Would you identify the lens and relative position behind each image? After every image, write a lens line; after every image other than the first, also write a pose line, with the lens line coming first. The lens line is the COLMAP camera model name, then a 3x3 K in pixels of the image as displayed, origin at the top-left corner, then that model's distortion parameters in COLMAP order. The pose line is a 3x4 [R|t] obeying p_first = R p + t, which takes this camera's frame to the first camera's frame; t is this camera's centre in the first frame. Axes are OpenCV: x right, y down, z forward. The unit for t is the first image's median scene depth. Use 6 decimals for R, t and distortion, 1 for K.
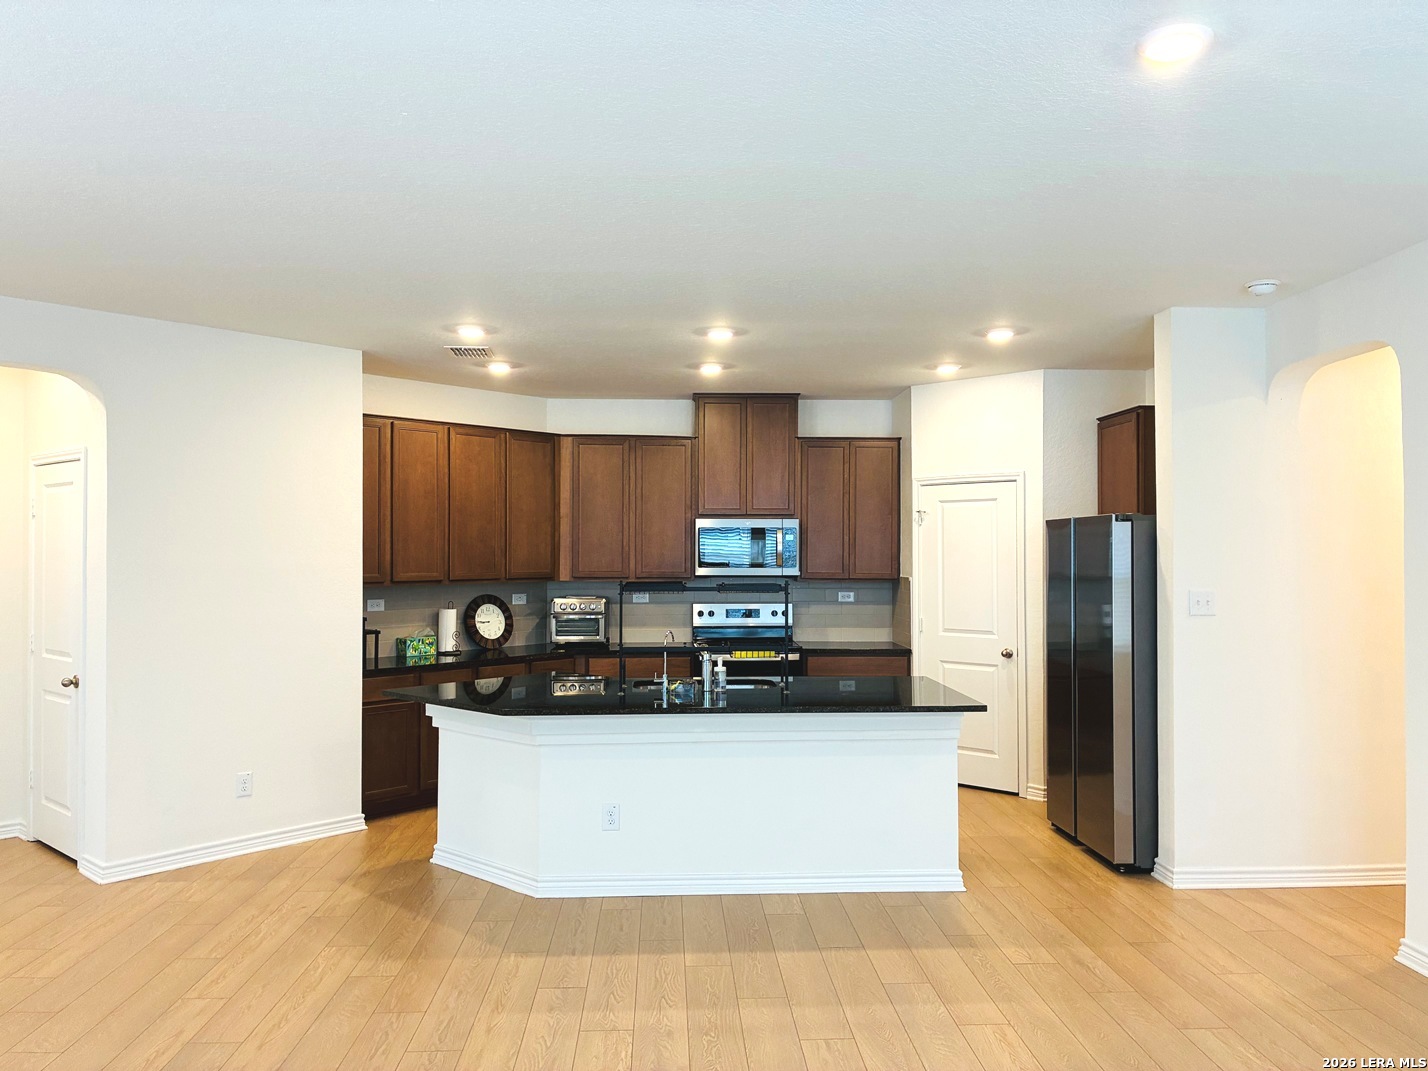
lens RADIAL K [[1069.4, 0, 714.0], [0, 1069.4, 535.5], [0, 0, 1]] dist [0.109201, -0.161800]
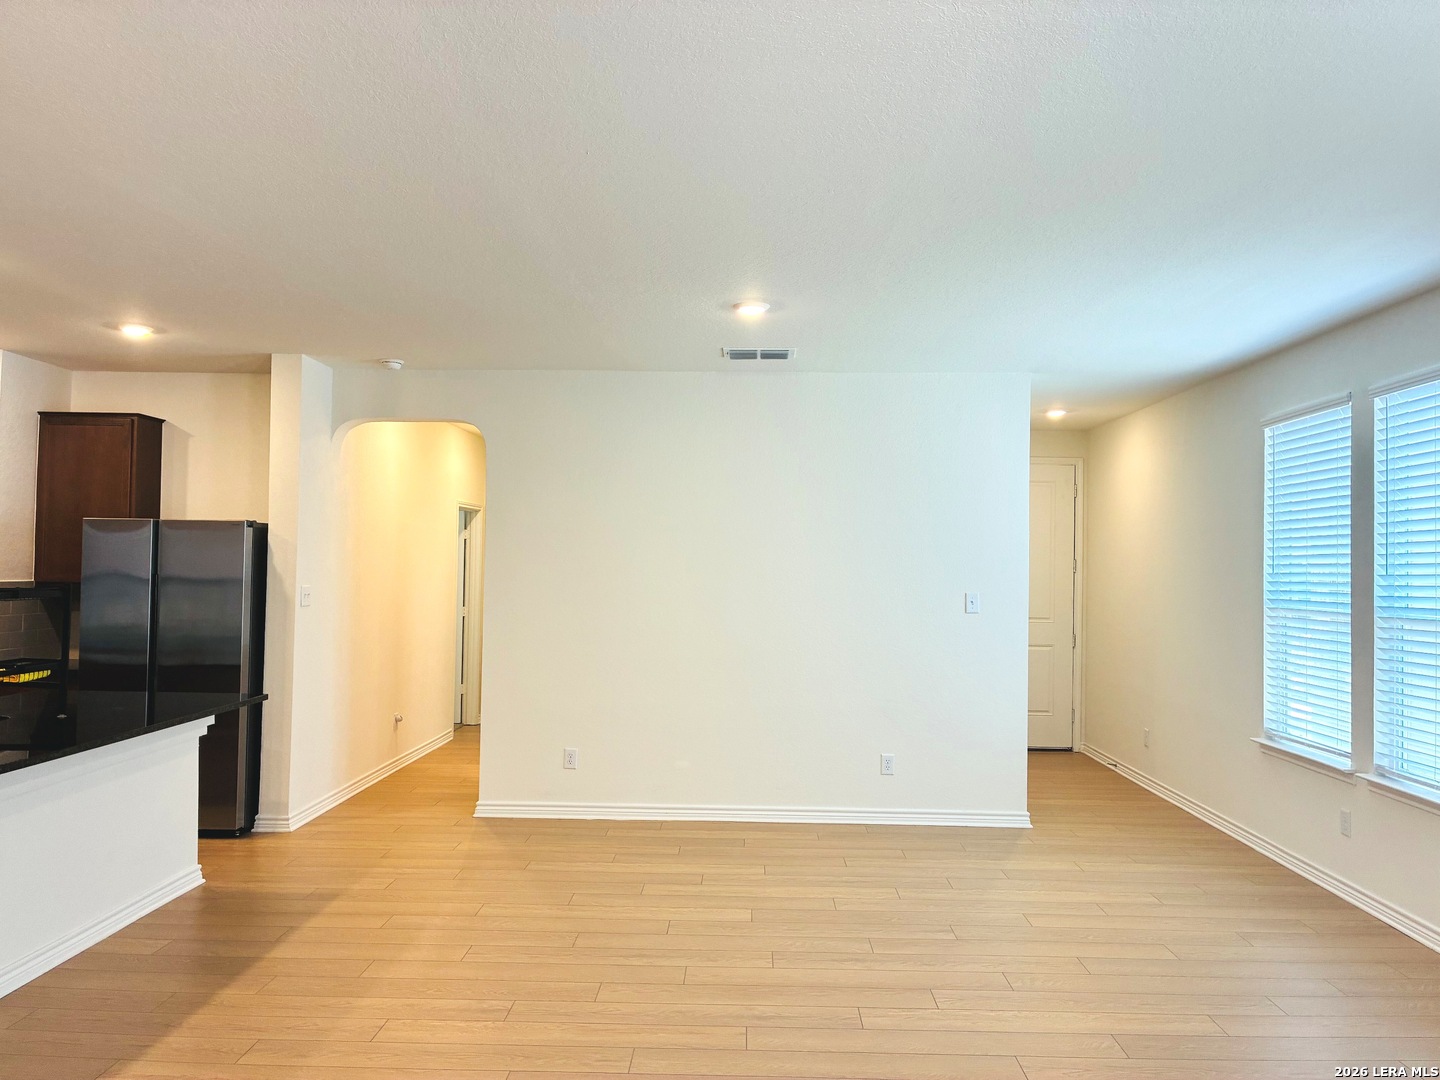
lens RADIAL K [[1095.0, 0, 720.0], [0, 1095.0, 540.0], [0, 0, 1]] dist [-0.000760, -0.004349]
pose [[0.068345, 0.026007, 0.997323, -0.512364], [-0.030916, 0.999235, -0.023938, 0.008893], [-0.997183, -0.029197, 0.069097, 0.295445]]
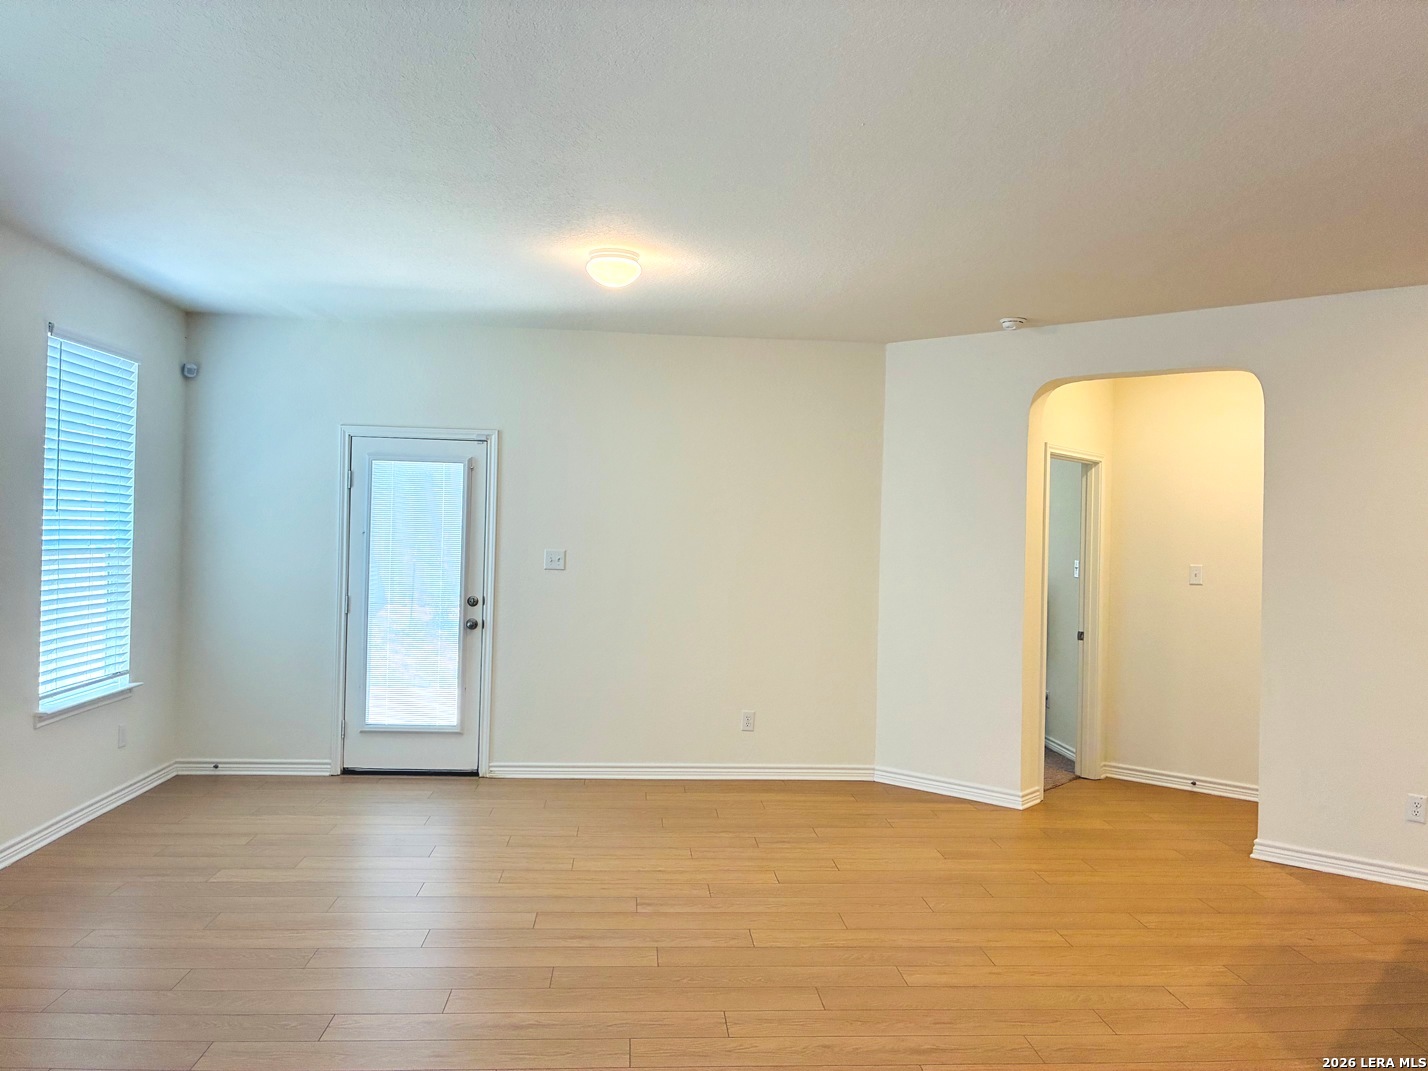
lens RADIAL K [[1074.7, 0, 714.0], [0, 1074.7, 535.5], [0, 0, 1]] dist [0.010816, -0.001658]
pose [[0.016229, -0.000478, -0.999868, 0.305945], [-0.007056, 0.999975, -0.000593, 0.013722], [0.999843, 0.007065, 0.016225, 0.320994]]
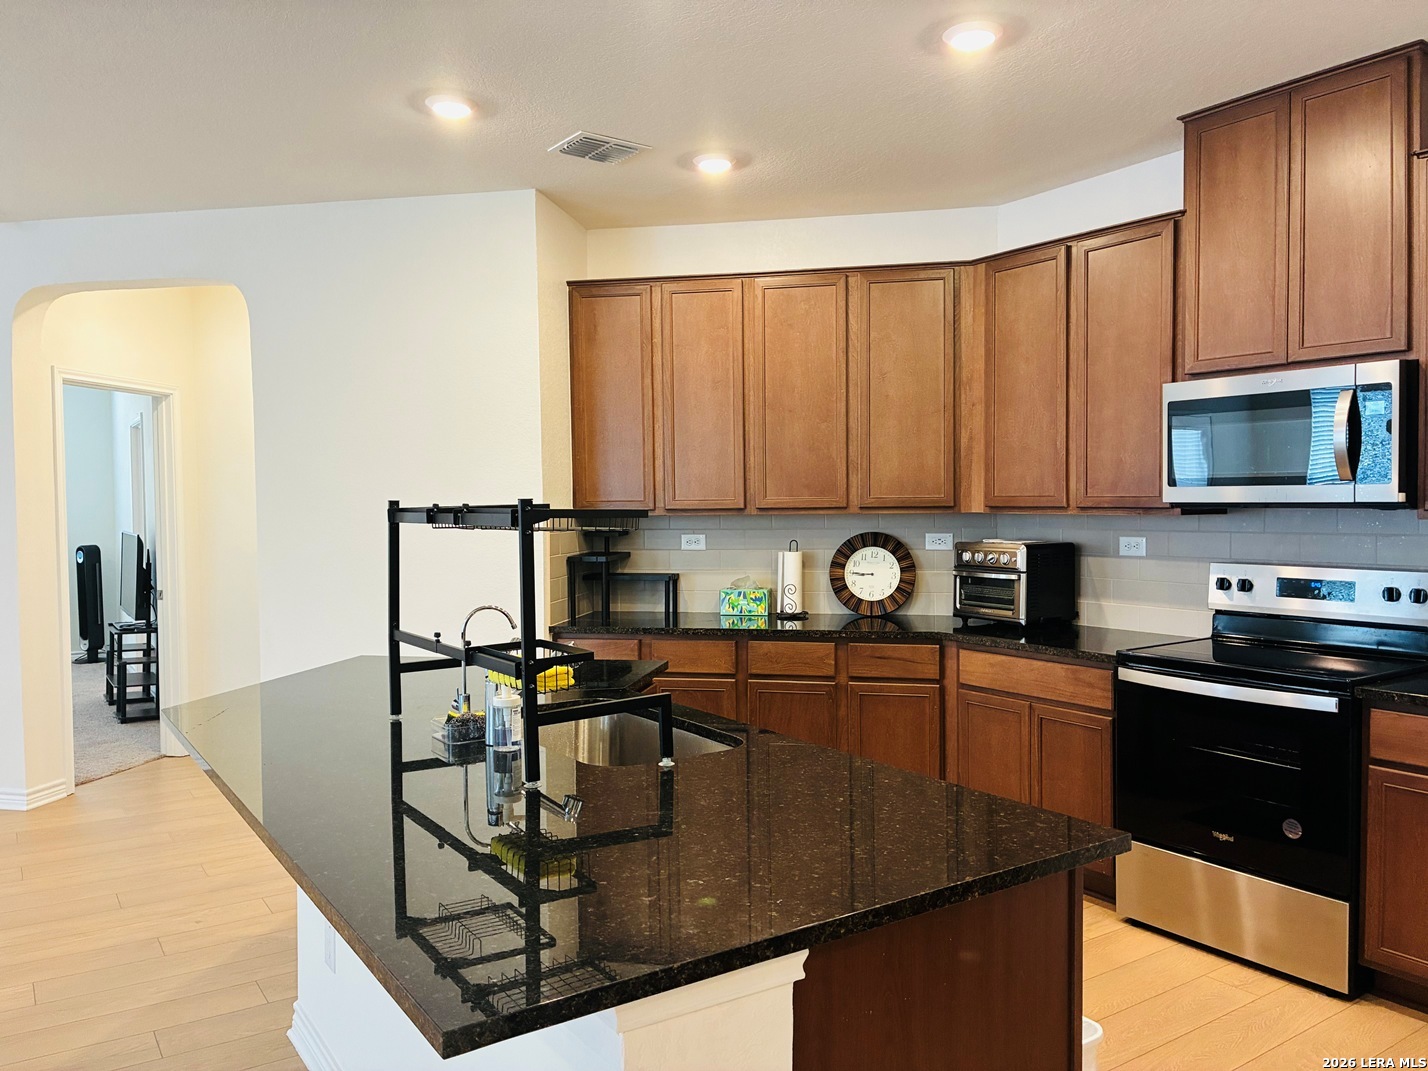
lens RADIAL K [[1069.4, 0, 714.0], [0, 1069.4, 535.5], [0, 0, 1]] dist [0.109201, -0.161800]
pose [[0.522887, 0.025192, -0.852029, 0.295992], [0.021590, 0.998851, 0.042783, 0.027201], [0.852128, -0.040766, 0.521743, 0.584268]]
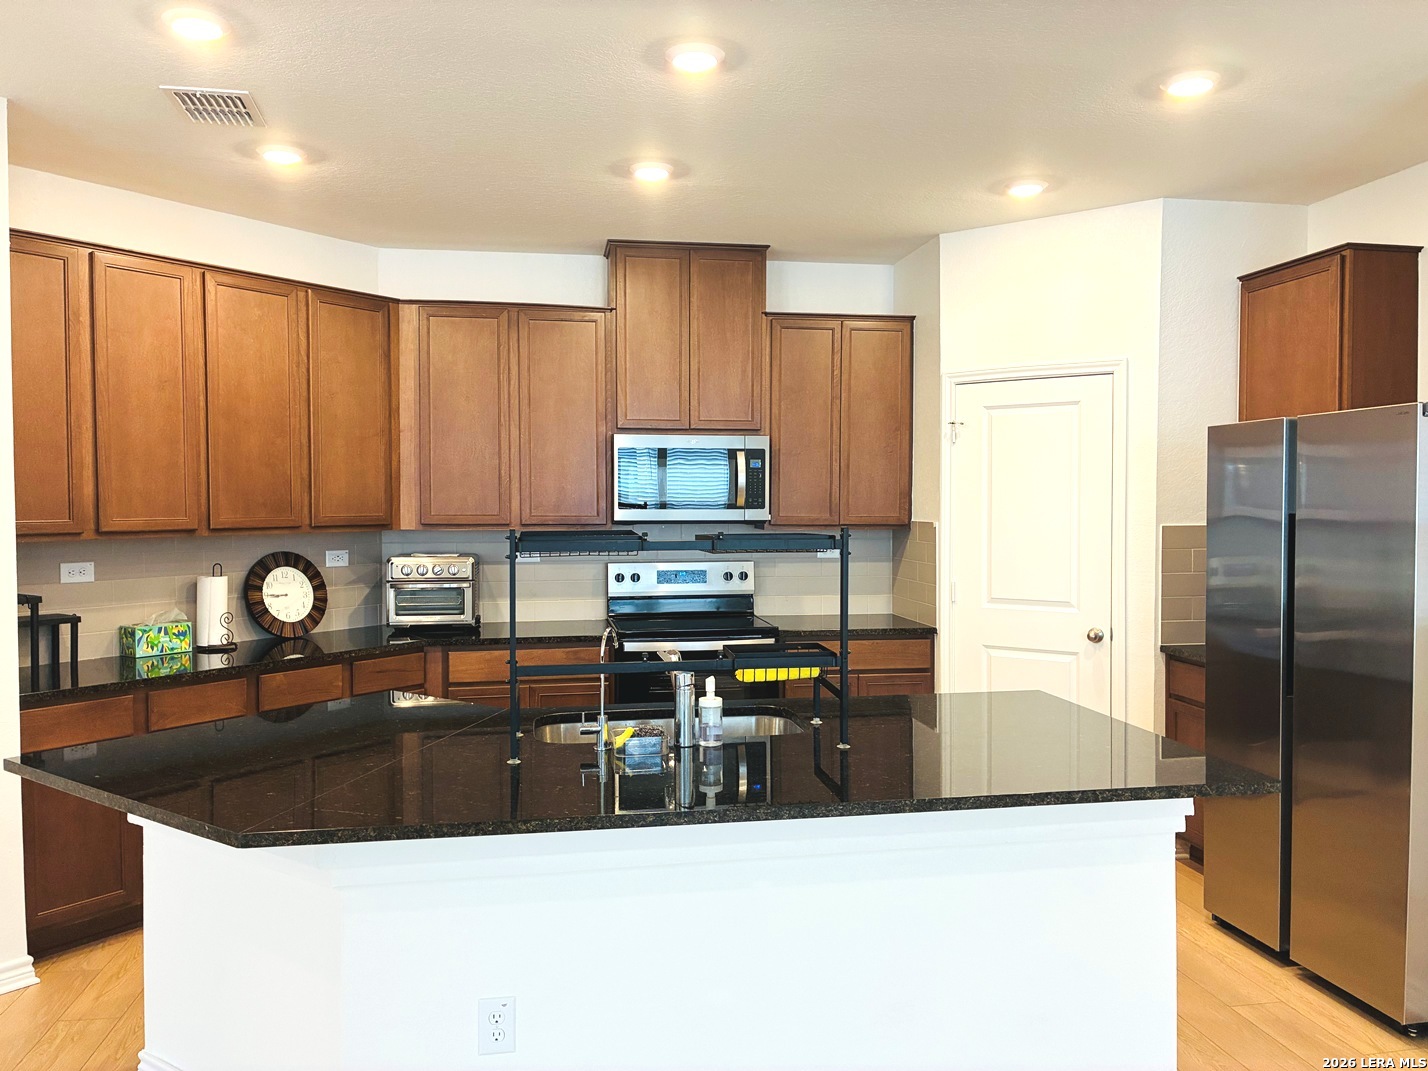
lens RADIAL K [[1074.7, 0, 714.0], [0, 1074.7, 535.5], [0, 0, 1]] dist [0.010816, -0.001658]
pose [[0.992408, -0.005522, 0.122868, -0.037944], [-0.000459, 0.998818, 0.048603, 0.014674], [-0.122991, -0.048291, 0.991232, 0.347145]]
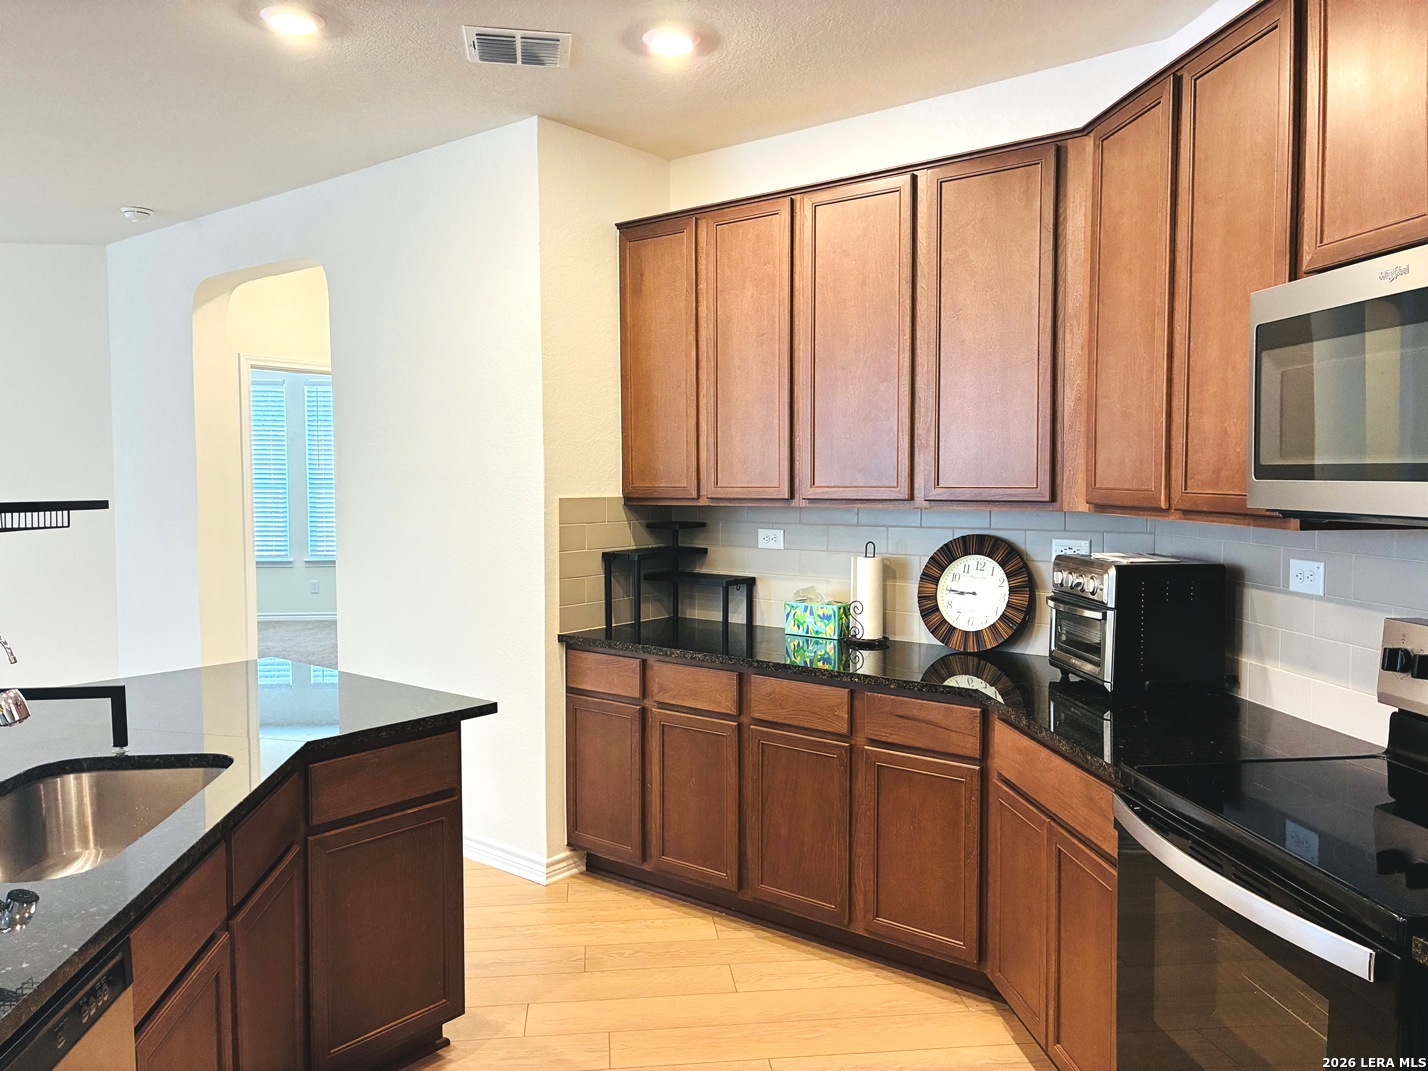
lens RADIAL K [[1077.7, 0, 714.0], [0, 1077.7, 535.5], [0, 0, 1]] dist [0.040010, -0.002086]
pose [[0.068026, 0.056753, -0.996068, 0.249590], [0.016840, 0.998173, 0.058023, 0.026407], [0.997541, -0.020720, 0.066946, 0.863167]]
